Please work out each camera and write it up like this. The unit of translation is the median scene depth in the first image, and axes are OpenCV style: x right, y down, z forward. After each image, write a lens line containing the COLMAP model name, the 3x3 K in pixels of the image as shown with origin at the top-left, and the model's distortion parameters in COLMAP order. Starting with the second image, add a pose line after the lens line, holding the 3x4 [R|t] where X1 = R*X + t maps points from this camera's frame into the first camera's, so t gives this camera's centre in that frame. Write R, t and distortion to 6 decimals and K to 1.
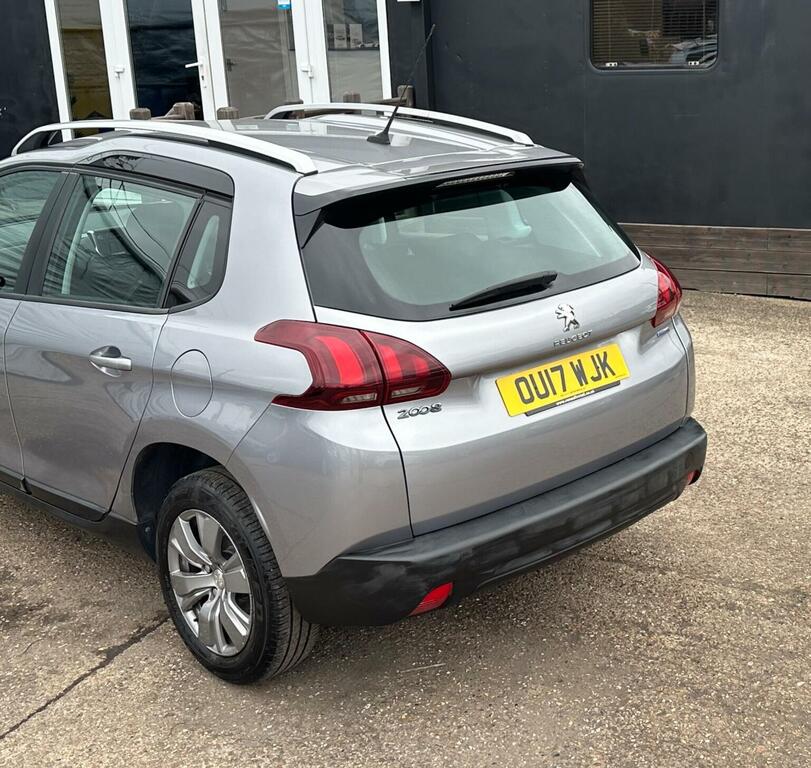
lens RADIAL K [[1167.1, 0, 536.3], [0, 1167.1, 360.1], [0, 0, 1]] dist [0.066398, 0.000000]
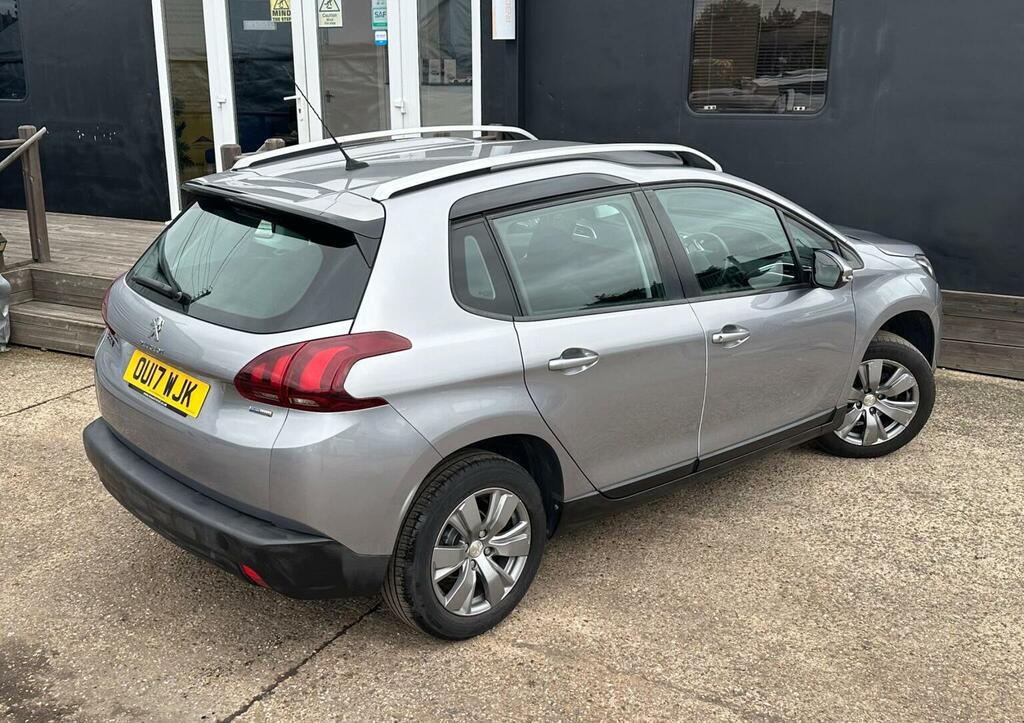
lens RADIAL K [[1090.9, 0, 492.0], [0, 1090.9, 372.2], [0, 0, 1]] dist [0.067711, 0.000000]
pose [[0.993661, 0.049030, -0.101161, -0.028143], [-0.048935, 0.998796, 0.003421, -0.069665], [0.101207, 0.001551, 0.994864, 0.200262]]
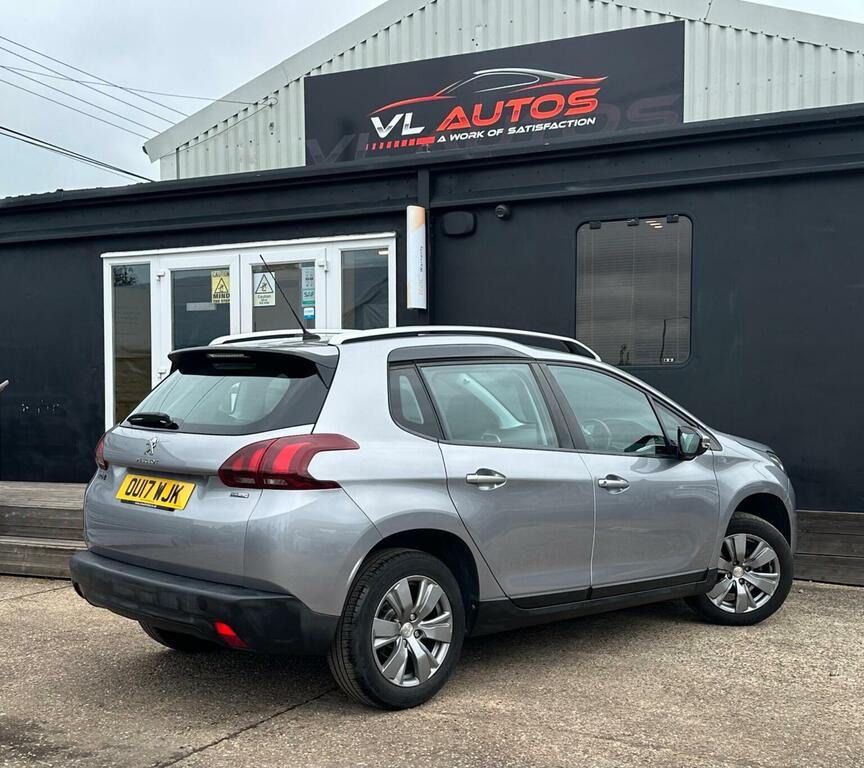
lens RADIAL K [[1086.7, 0, 438.1], [0, 1086.7, 429.0], [0, 0, 1]] dist [0.075030, 0.000000]
pose [[0.997197, 0.026873, -0.069825, -0.024977], [-0.042997, 0.969598, -0.240897, 0.160829], [0.061228, 0.243224, 0.968036, -0.007395]]
